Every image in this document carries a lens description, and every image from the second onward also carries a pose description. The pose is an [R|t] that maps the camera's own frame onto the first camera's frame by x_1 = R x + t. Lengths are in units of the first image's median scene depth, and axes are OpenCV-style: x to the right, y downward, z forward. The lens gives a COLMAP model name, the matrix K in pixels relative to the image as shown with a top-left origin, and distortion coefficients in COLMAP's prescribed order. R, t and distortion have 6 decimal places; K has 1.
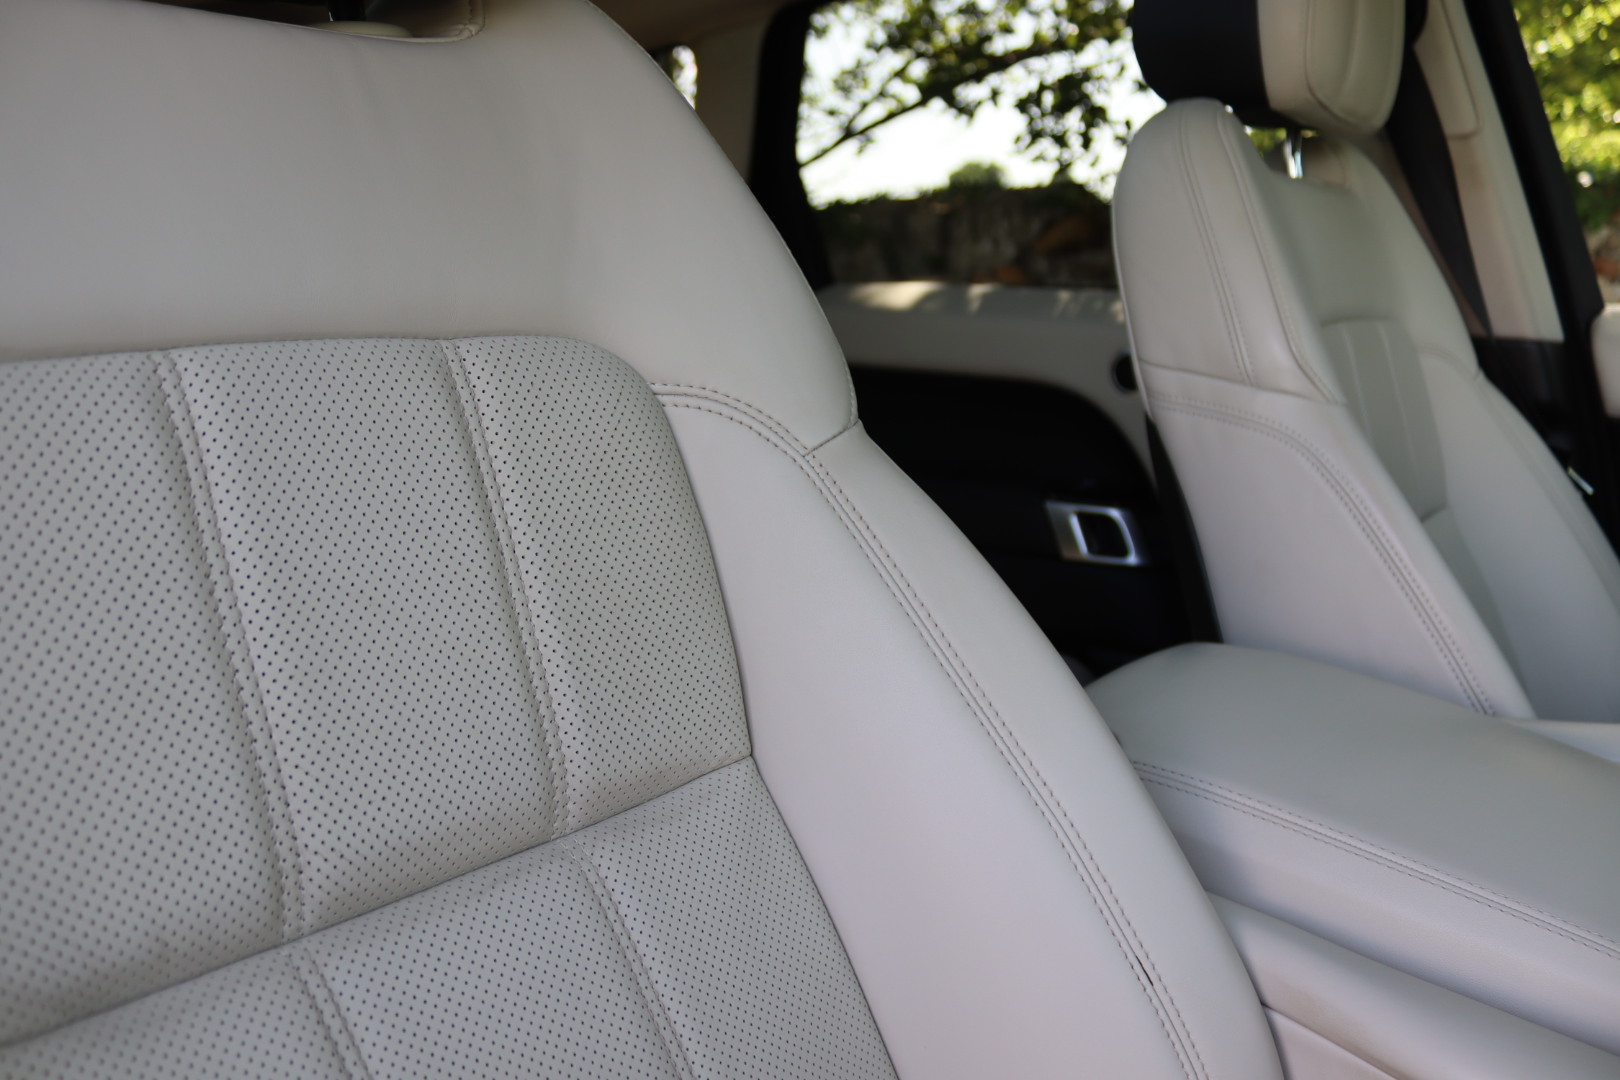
lens RADIAL K [[1357.1, 0, 805.9], [0, 1357.1, 565.3], [0, 0, 1]] dist [-0.167994, 0.155733]
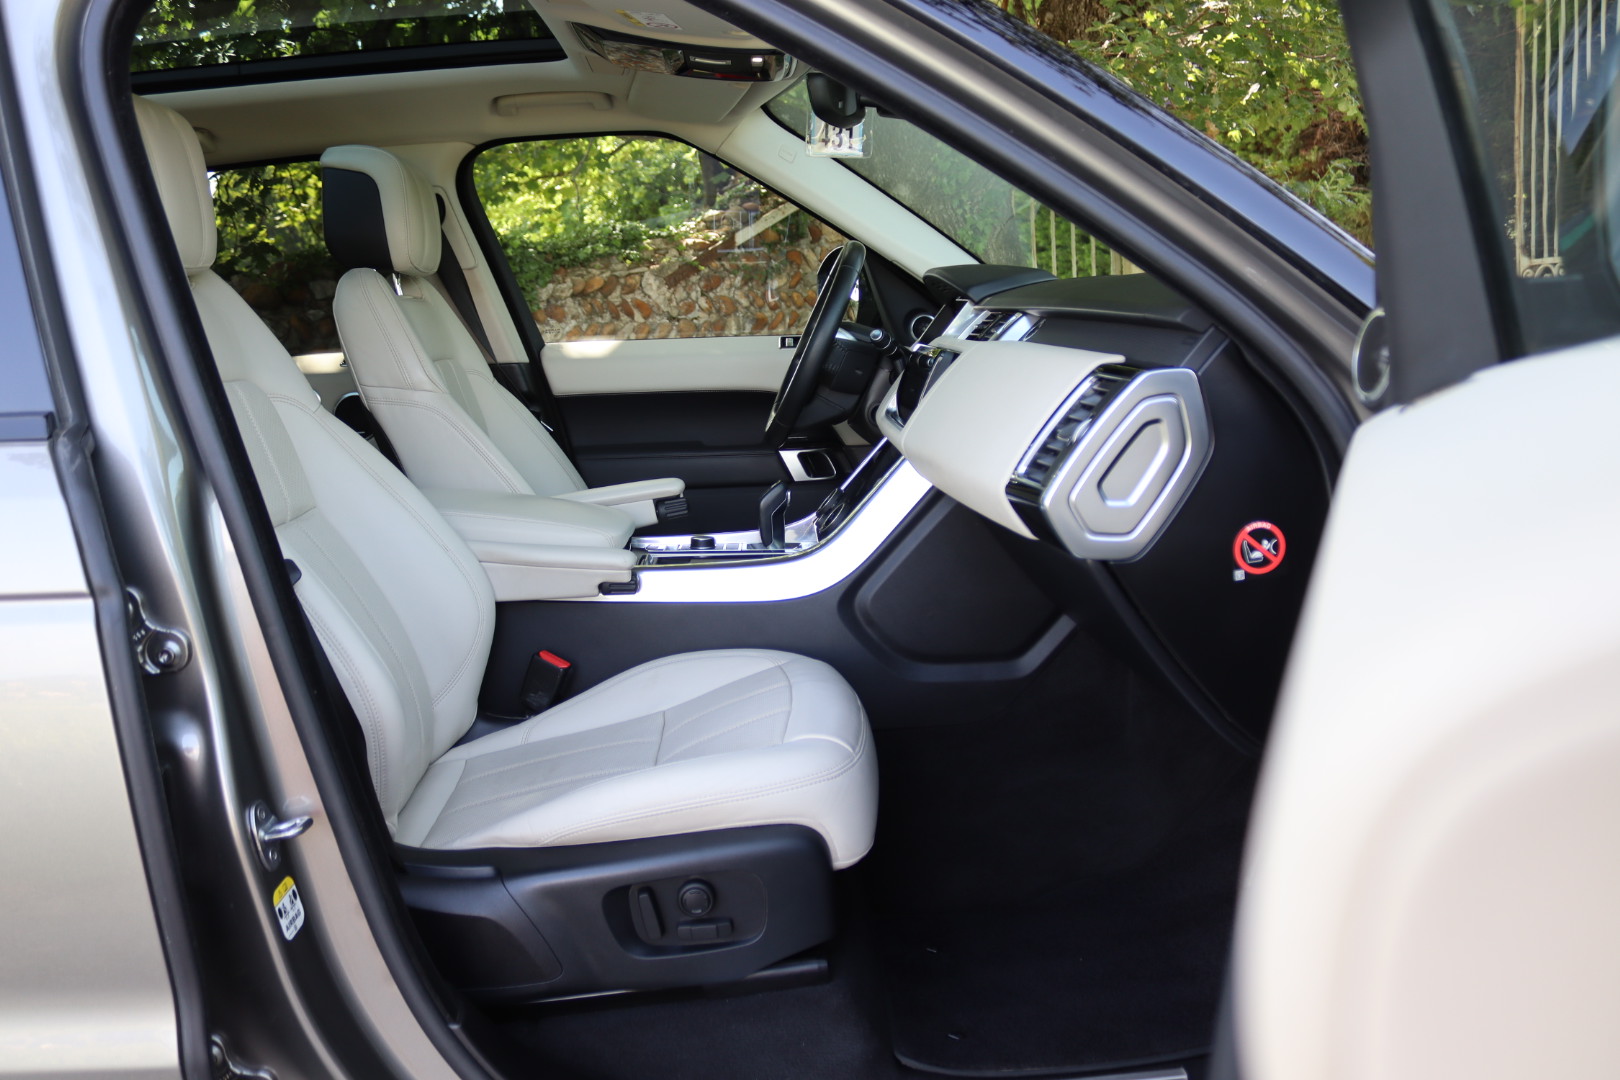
lens RADIAL K [[1357.1, 0, 805.9], [0, 1357.1, 565.3], [0, 0, 1]] dist [-0.167994, 0.155733]
pose [[0.754731, -0.155007, 0.637459, -0.537700], [0.178915, 0.983485, 0.027317, 0.179613], [-0.631166, 0.093434, 0.770000, -0.965315]]
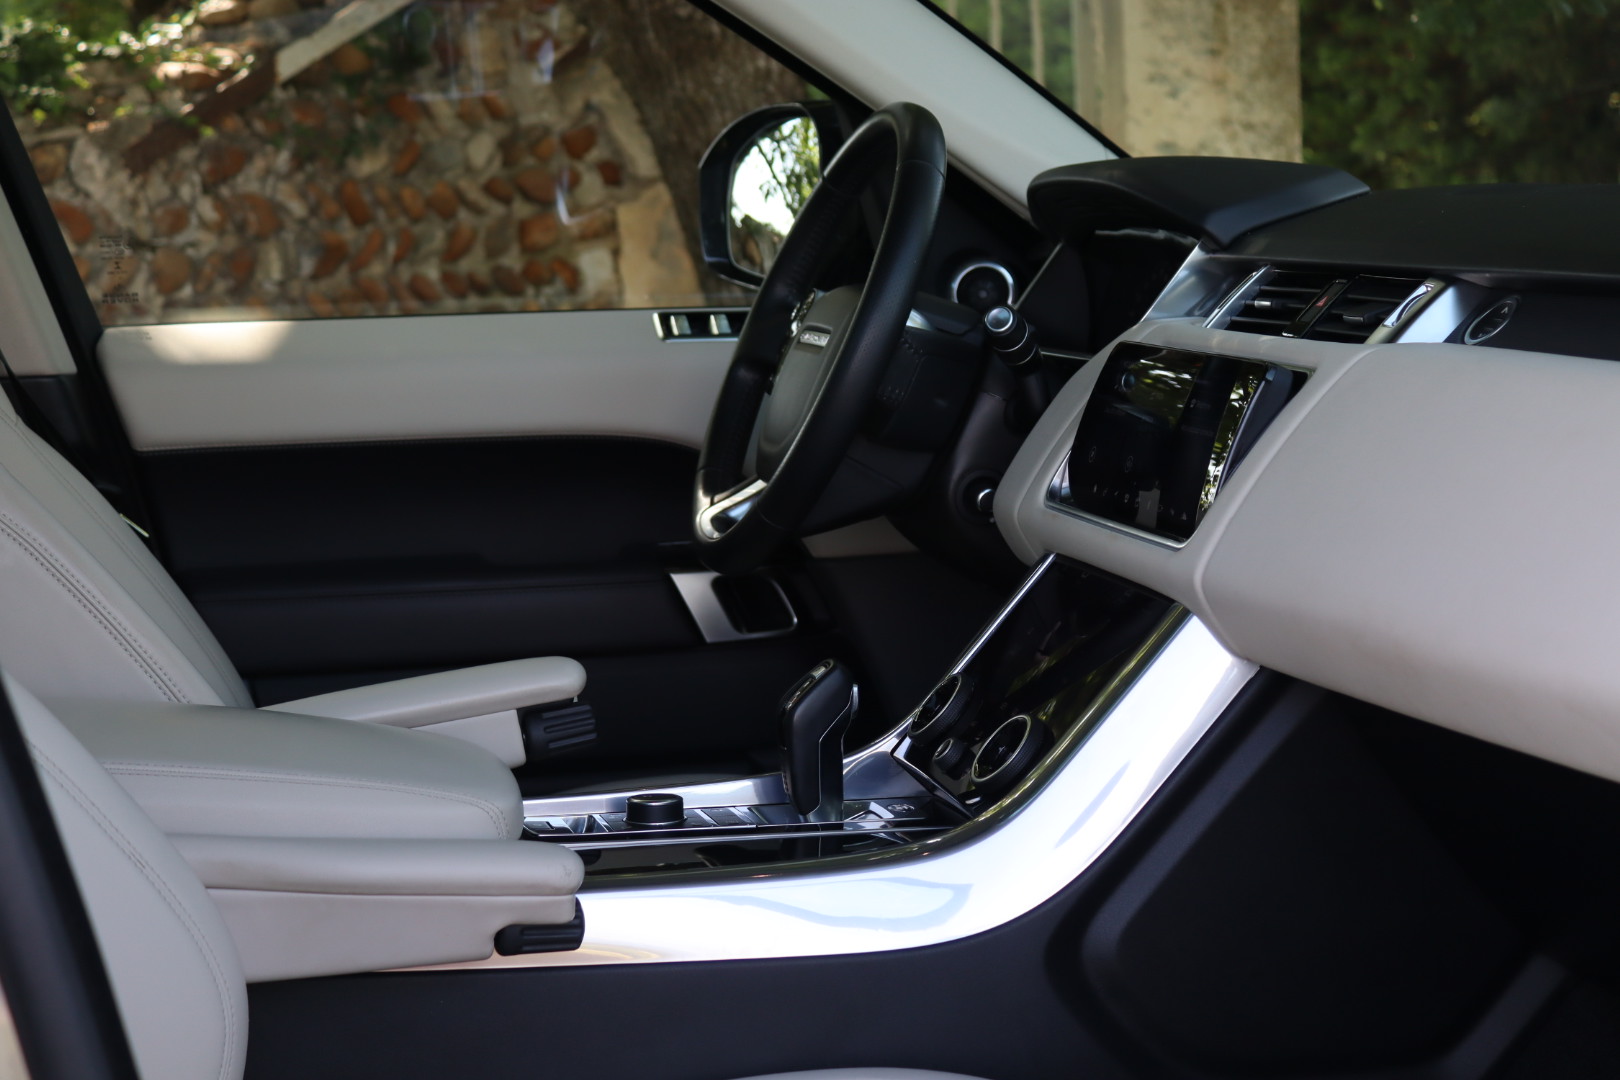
lens RADIAL K [[2957.8, 0, 810.0], [0, 2957.8, 540.0], [0, 0, 1]] dist [0.015910, 0.147225]
pose [[0.627083, -0.117581, 0.770027, -0.702582], [0.201316, 0.979421, -0.014390, 0.068660], [-0.752488, 0.164043, 0.637849, -0.660649]]
